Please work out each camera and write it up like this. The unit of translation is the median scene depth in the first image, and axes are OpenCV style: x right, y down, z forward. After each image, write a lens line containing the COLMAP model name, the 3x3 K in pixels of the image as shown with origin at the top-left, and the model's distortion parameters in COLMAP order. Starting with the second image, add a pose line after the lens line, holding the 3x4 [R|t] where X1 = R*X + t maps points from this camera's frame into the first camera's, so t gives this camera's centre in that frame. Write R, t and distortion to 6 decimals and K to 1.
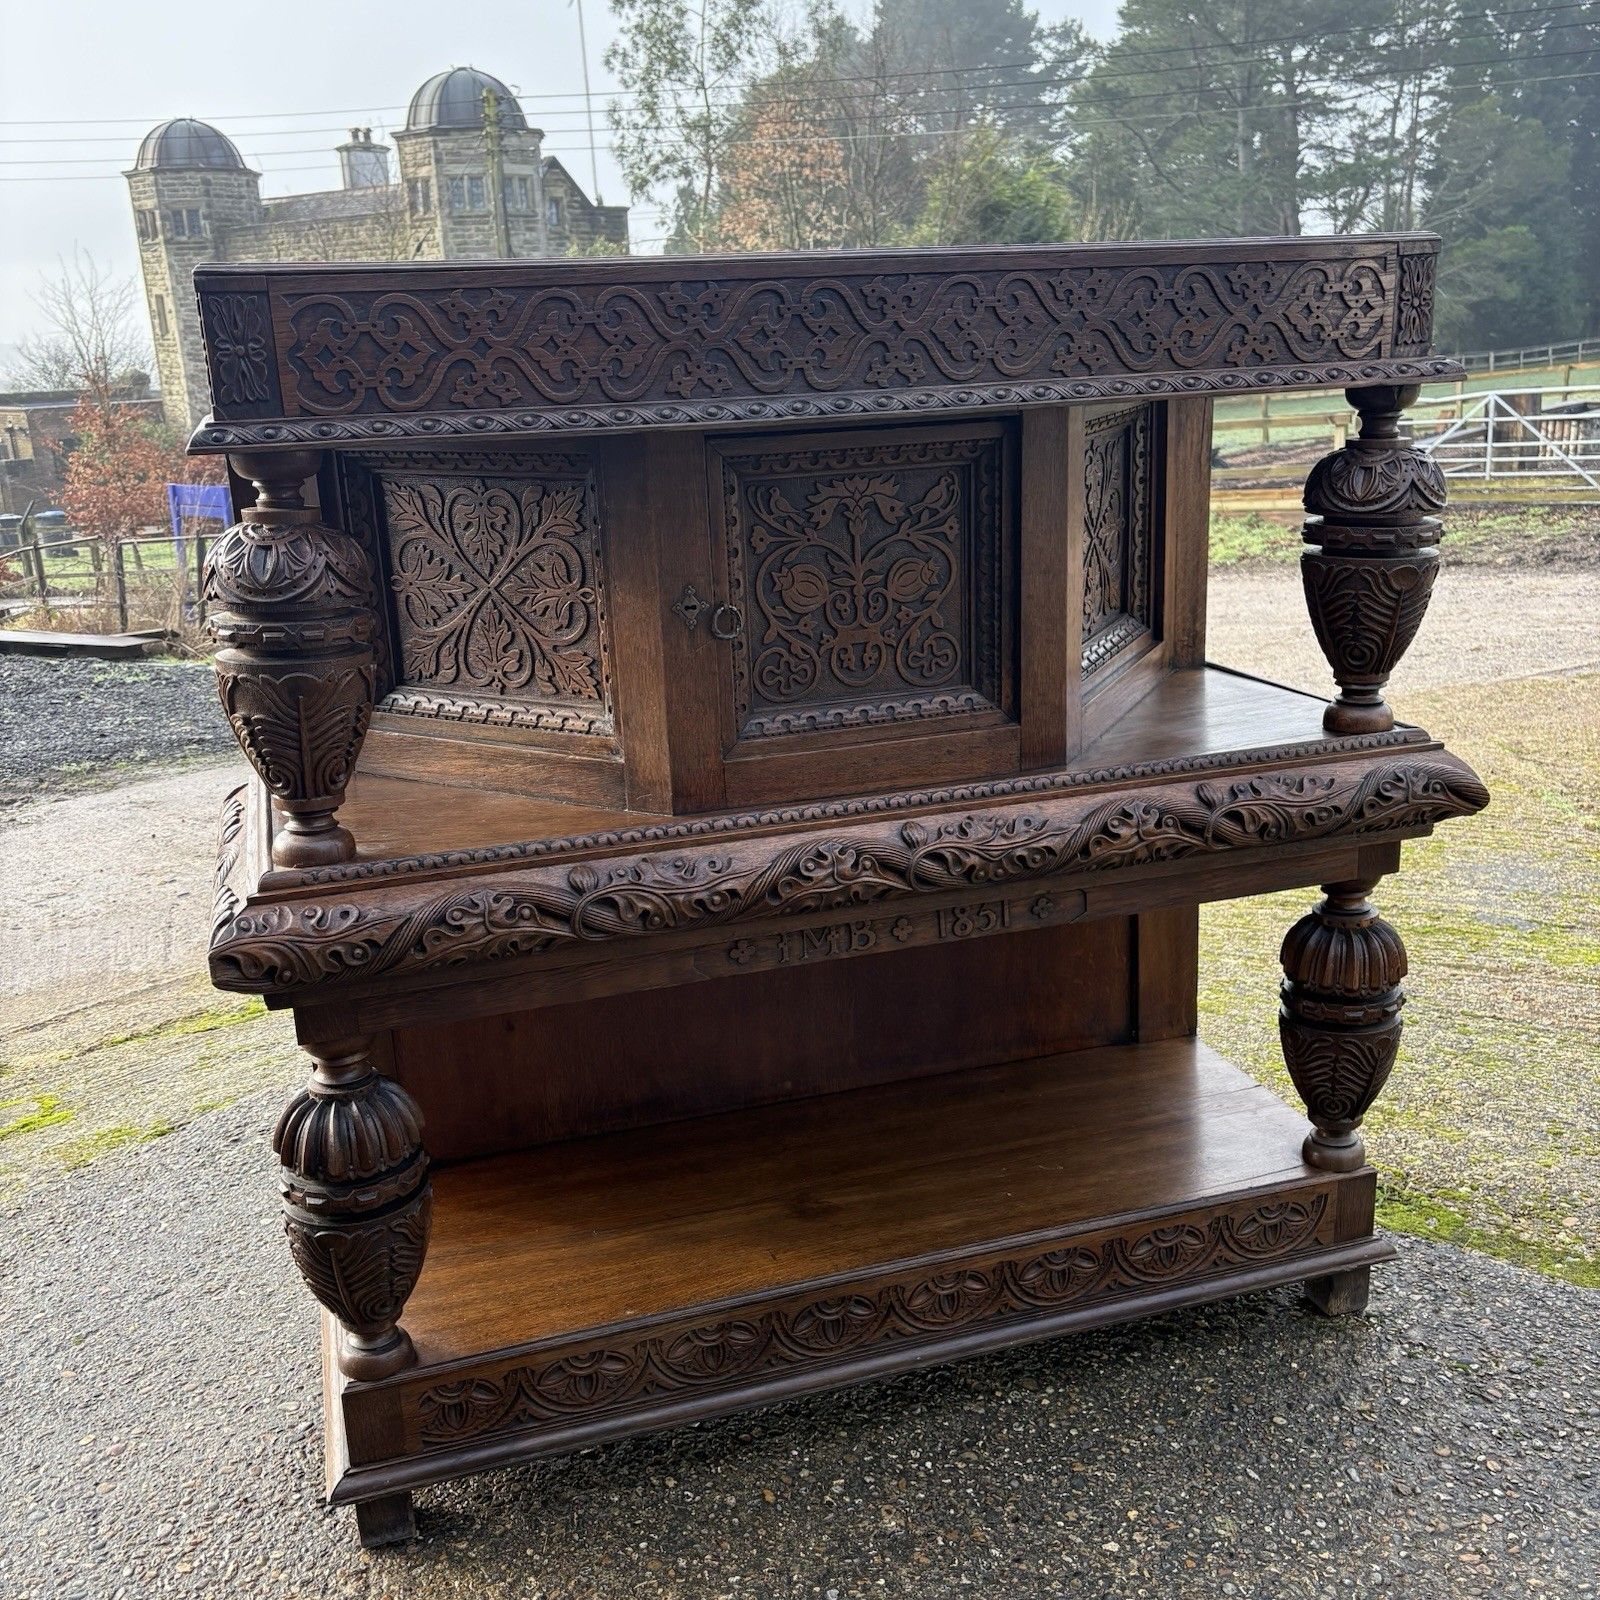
lens RADIAL K [[1648.3, 0, 795.1], [0, 1648.3, 807.6], [0, 0, 1]] dist [0.026357, 0.000000]
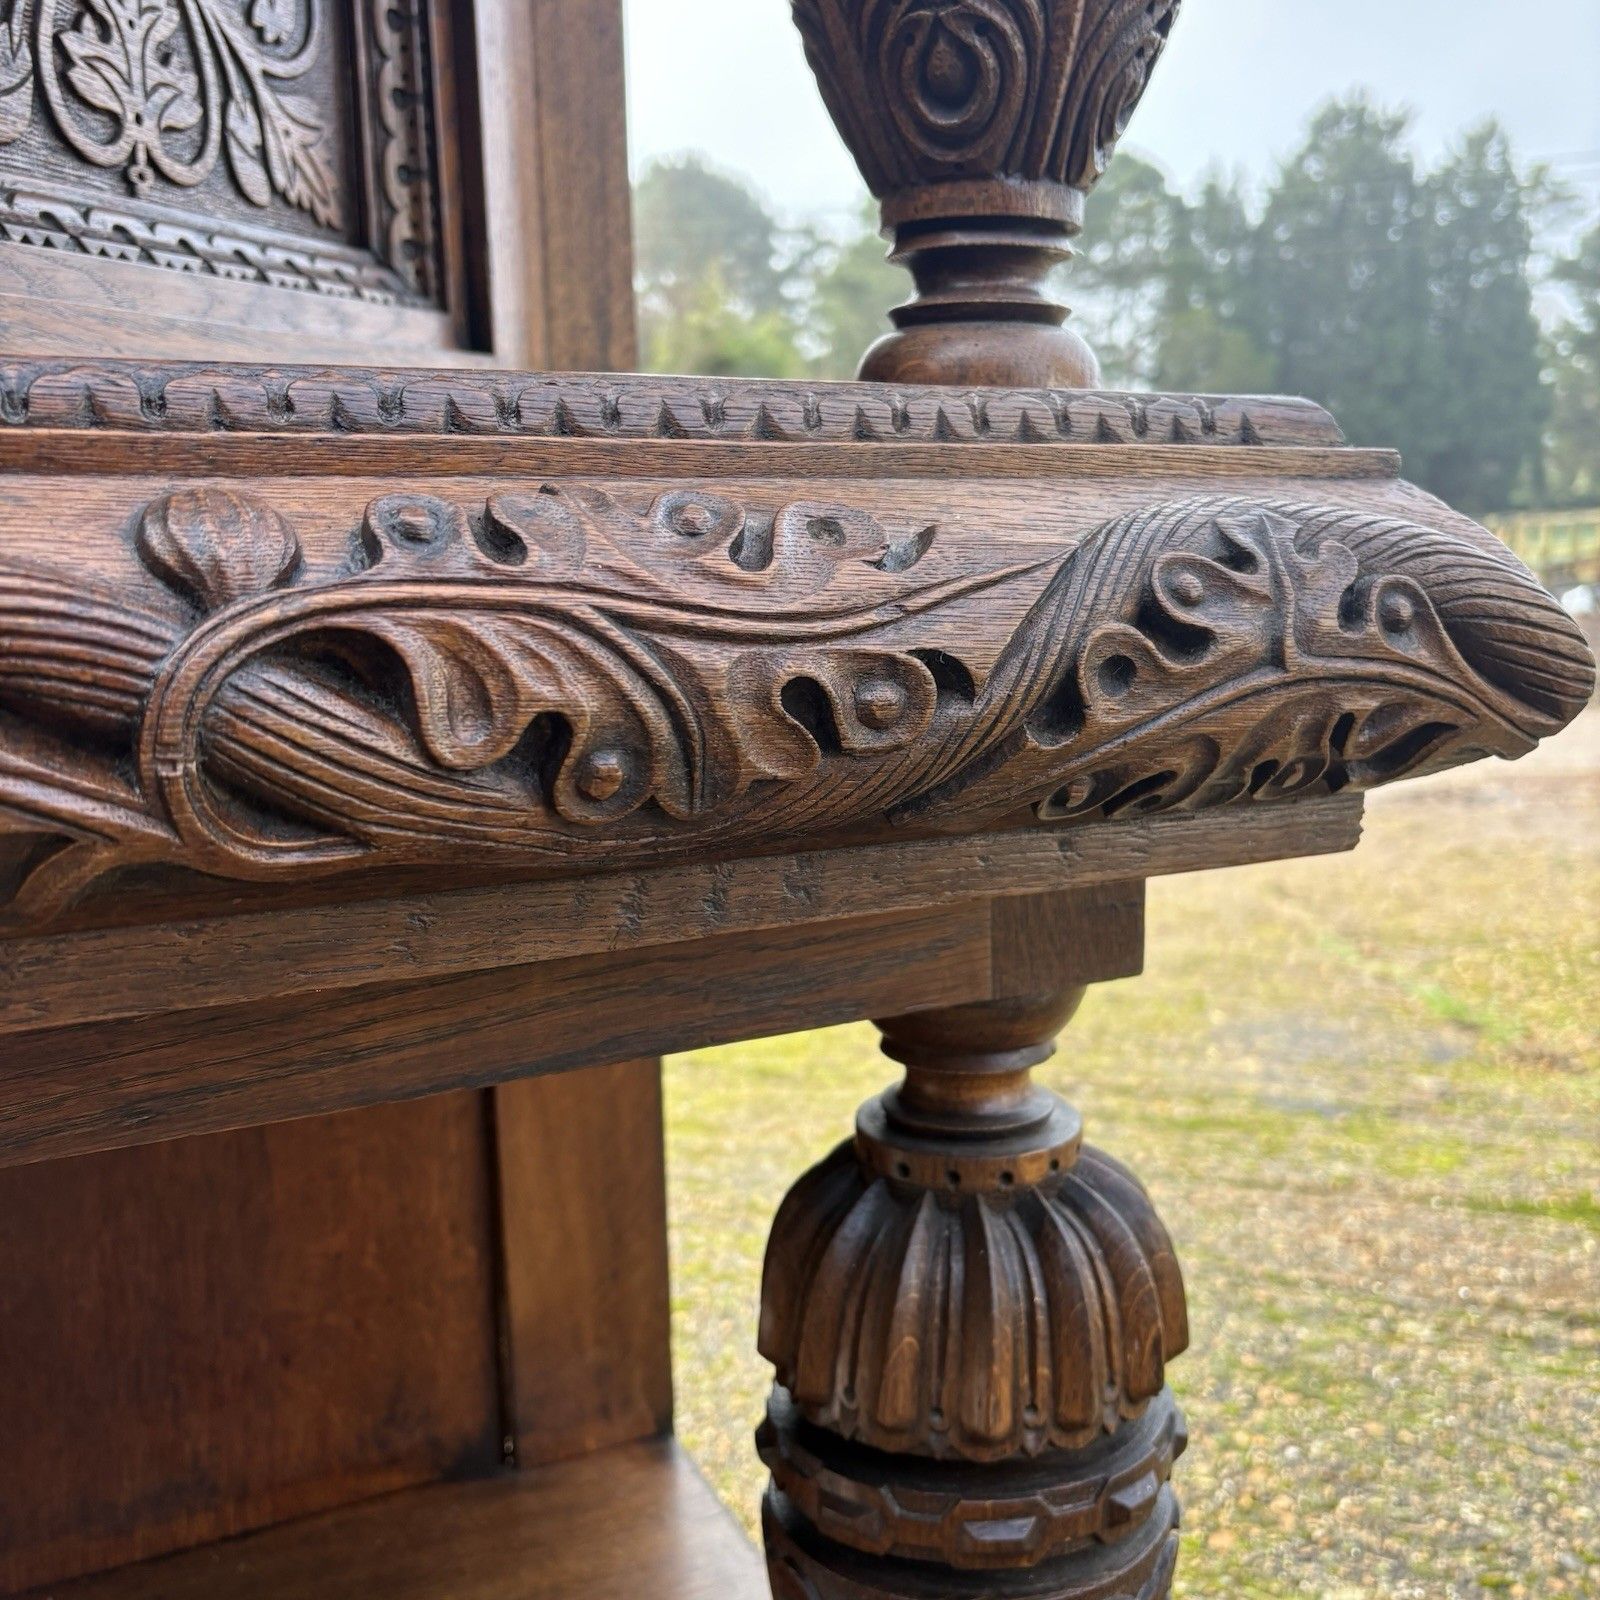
lens RADIAL K [[1648.3, 0, 818.8], [0, 1648.3, 810.9], [0, 0, 1]] dist [0.026357, 0.000000]
pose [[0.987981, 0.000616, 0.154574, 0.293118], [0.016499, 0.993859, -0.109415, 0.044997], [-0.153692, 0.110651, 0.981904, 0.801947]]
